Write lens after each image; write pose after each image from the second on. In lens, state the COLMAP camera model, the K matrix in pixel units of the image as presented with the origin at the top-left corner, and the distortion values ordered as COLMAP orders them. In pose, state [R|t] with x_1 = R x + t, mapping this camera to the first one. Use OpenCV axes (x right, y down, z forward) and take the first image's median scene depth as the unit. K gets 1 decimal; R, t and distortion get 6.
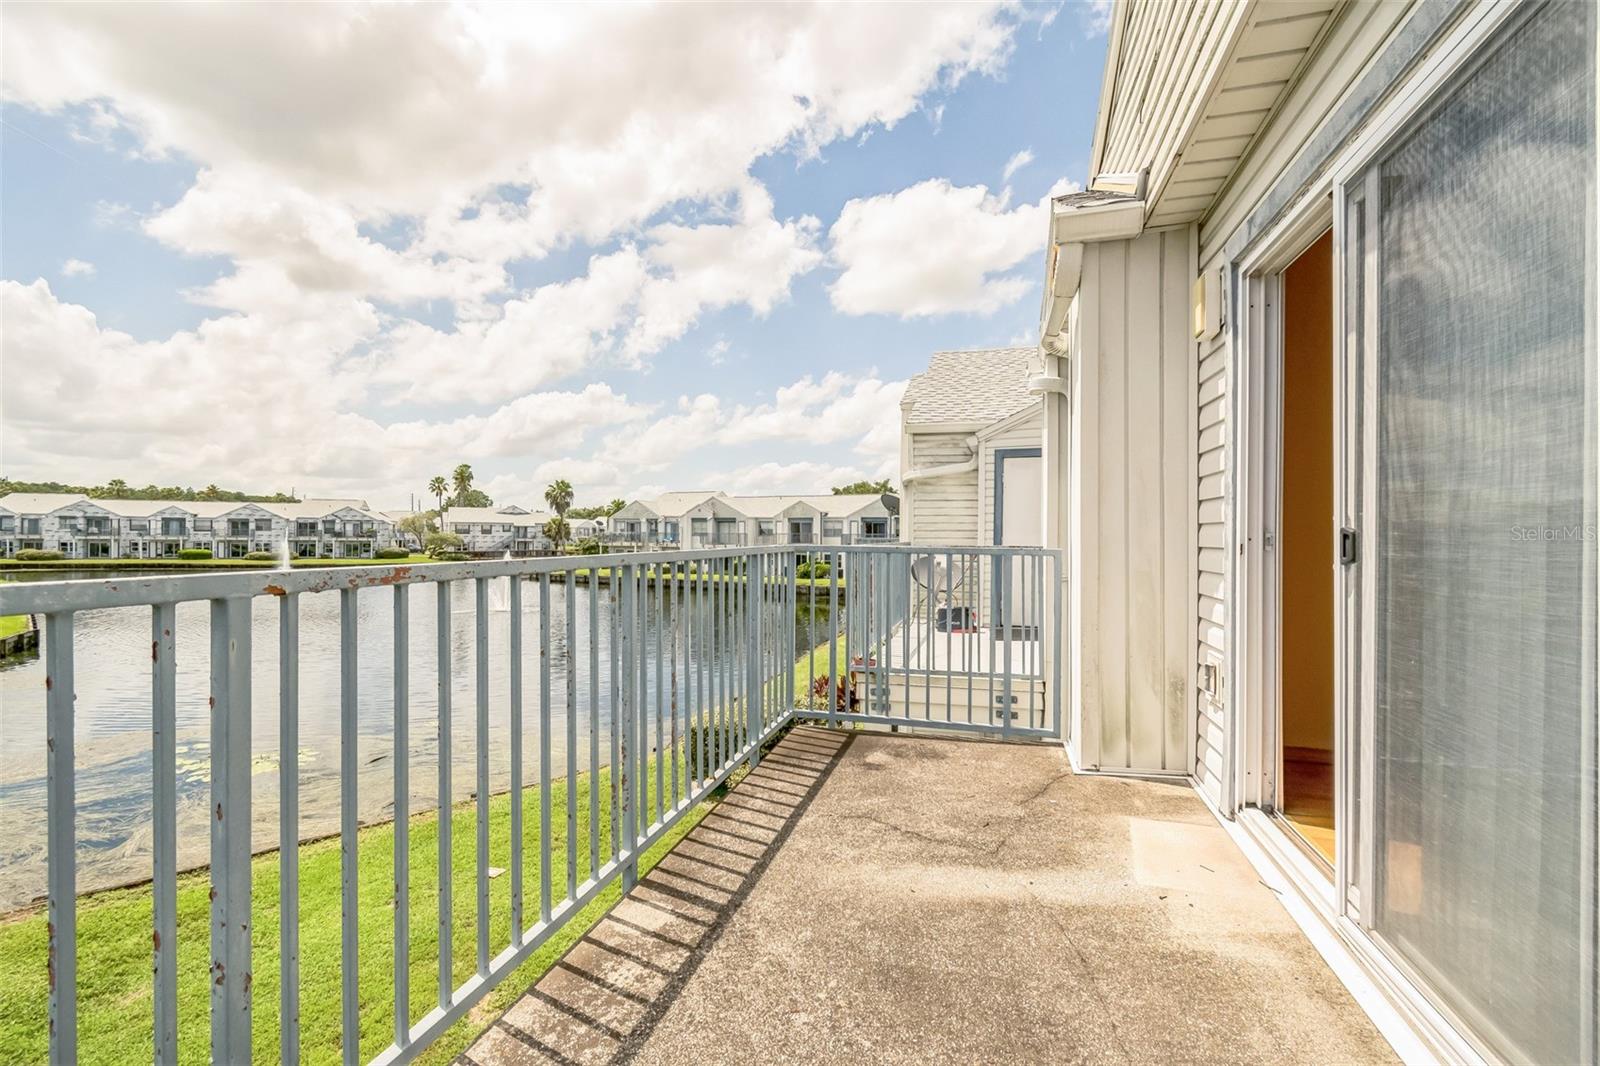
lens RADIAL K [[716.2, 0, 802.8], [0, 716.2, 518.1], [0, 0, 1]] dist [0.002988, -0.000469]
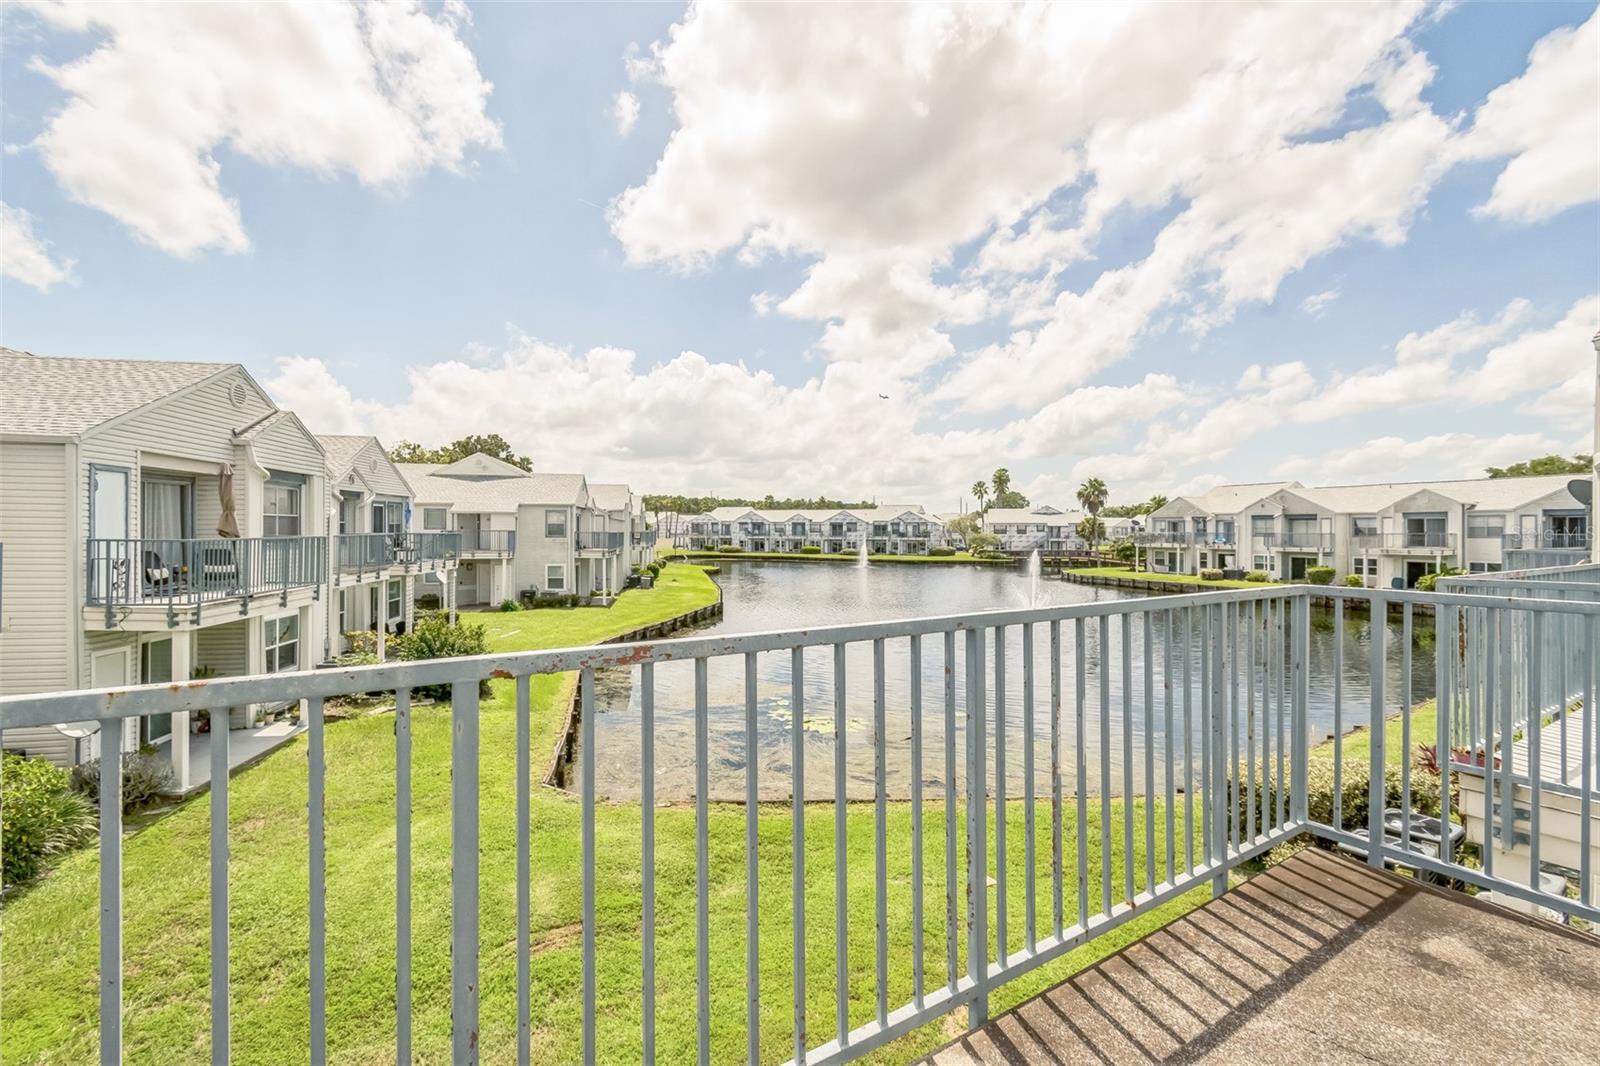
lens RADIAL K [[706.9, 0, 798.8], [0, 706.9, 526.3], [0, 0, 1]] dist [0.011244, -0.006685]
pose [[0.739736, -0.008077, -0.672849, 0.111800], [0.019205, 0.999774, 0.009114, -0.045109], [0.672624, -0.019664, 0.739724, 0.197972]]
